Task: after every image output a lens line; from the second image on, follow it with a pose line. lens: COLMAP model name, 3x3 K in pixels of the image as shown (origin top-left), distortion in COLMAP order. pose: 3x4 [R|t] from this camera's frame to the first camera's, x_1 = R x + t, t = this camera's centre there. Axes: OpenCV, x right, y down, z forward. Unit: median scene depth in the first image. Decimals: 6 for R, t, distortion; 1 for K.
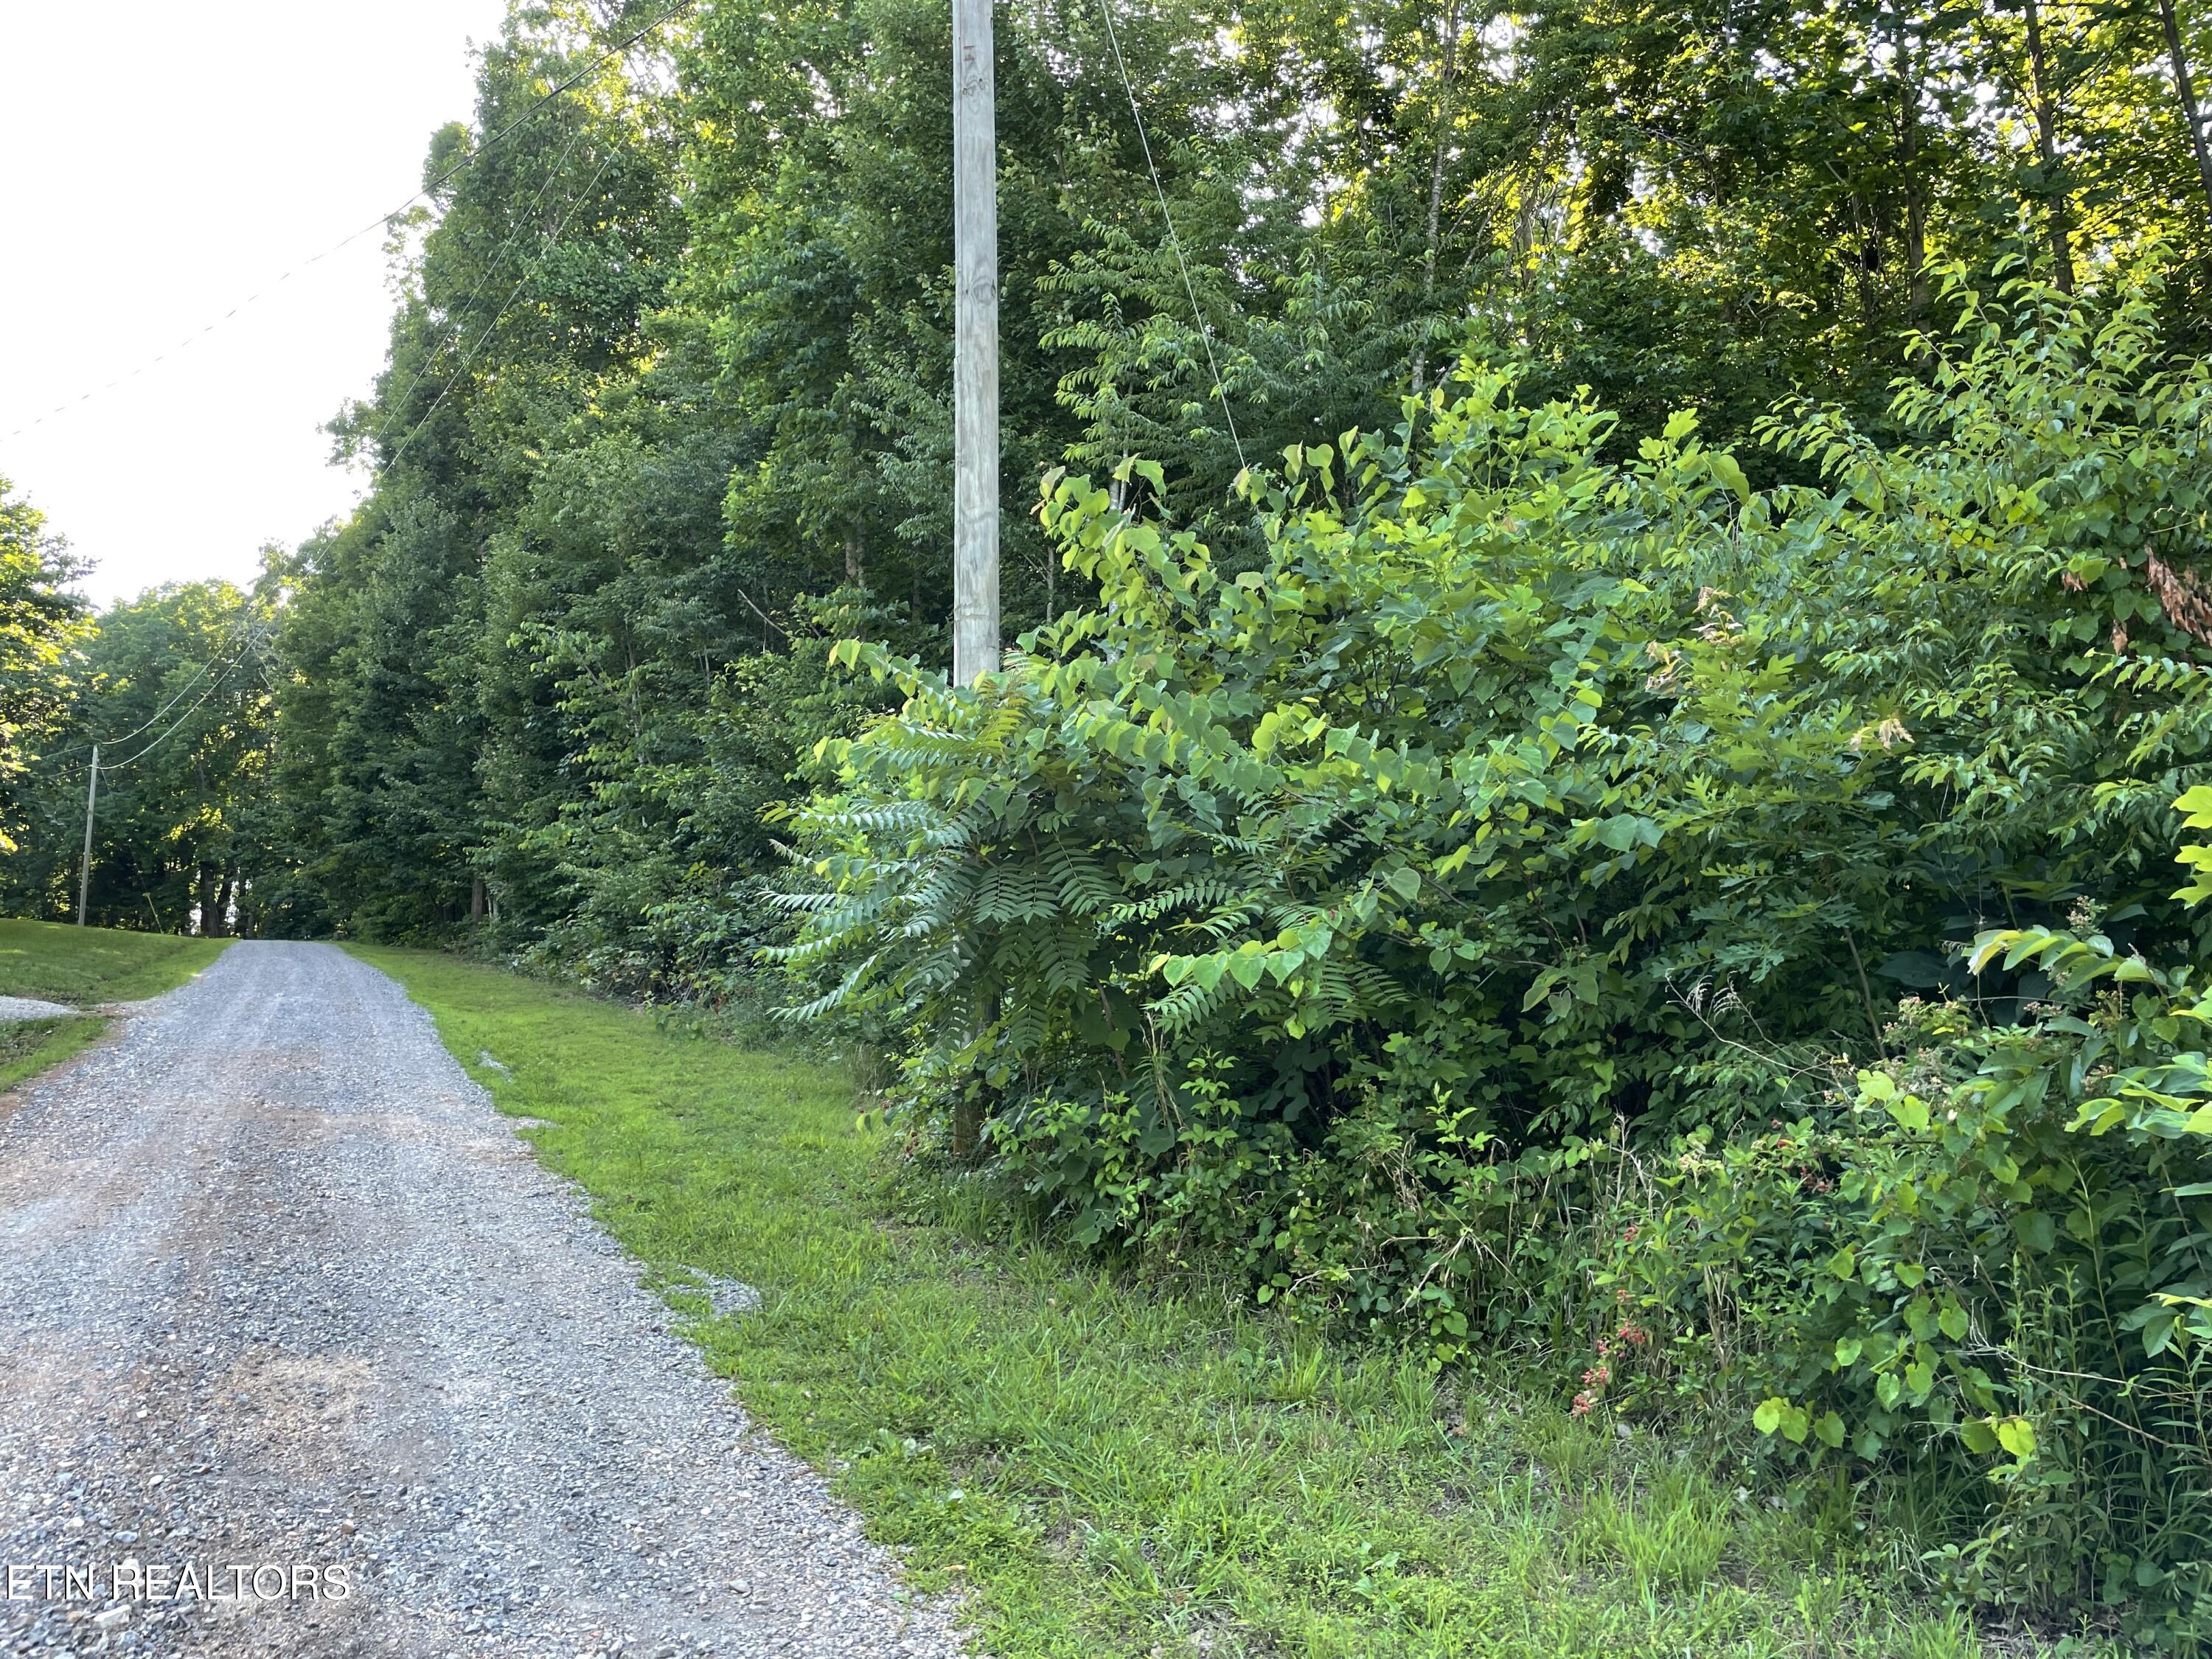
lens RADIAL K [[1696.3, 0, 1098.7], [0, 1696.3, 841.9], [0, 0, 1]] dist [0.090343, -0.131099]
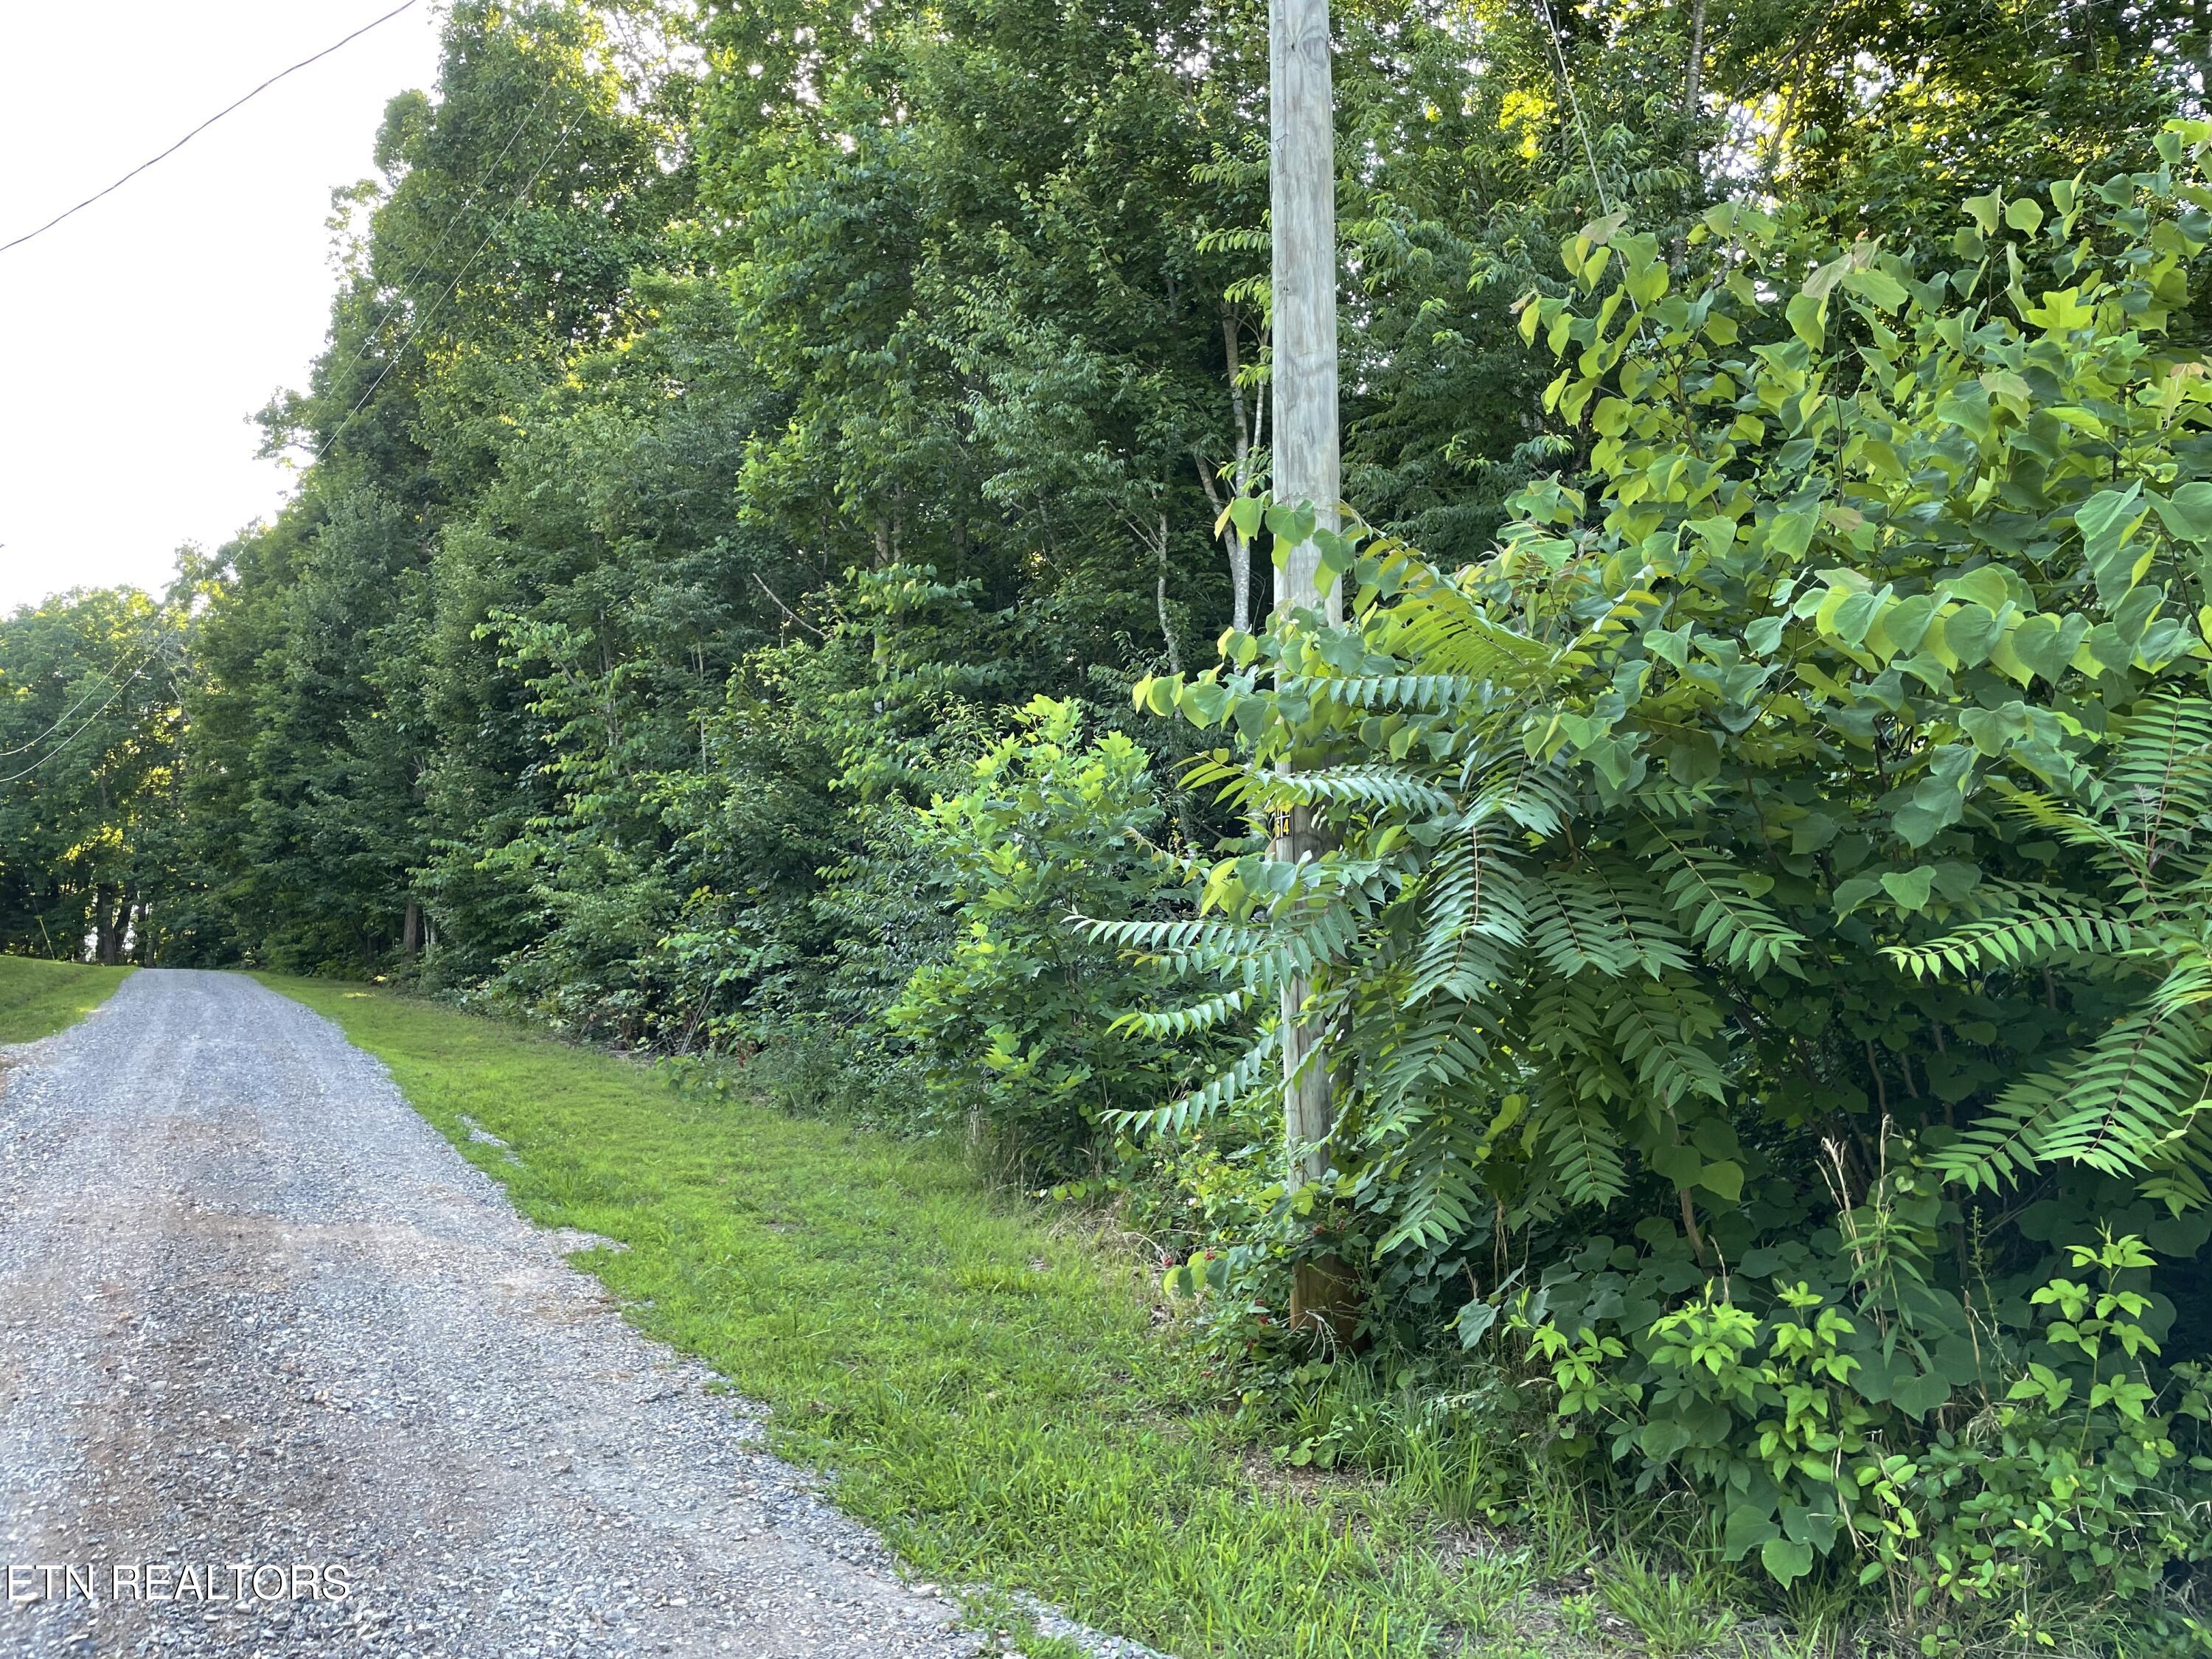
lens RADIAL K [[1696.3, 0, 1114.7], [0, 1696.3, 817.4], [0, 0, 1]] dist [0.090343, -0.131099]
pose [[0.998524, 0.016174, 0.051844, -0.054409], [-0.014311, 0.999246, -0.036103, 0.004072], [-0.052388, 0.035308, 0.998002, 0.098855]]
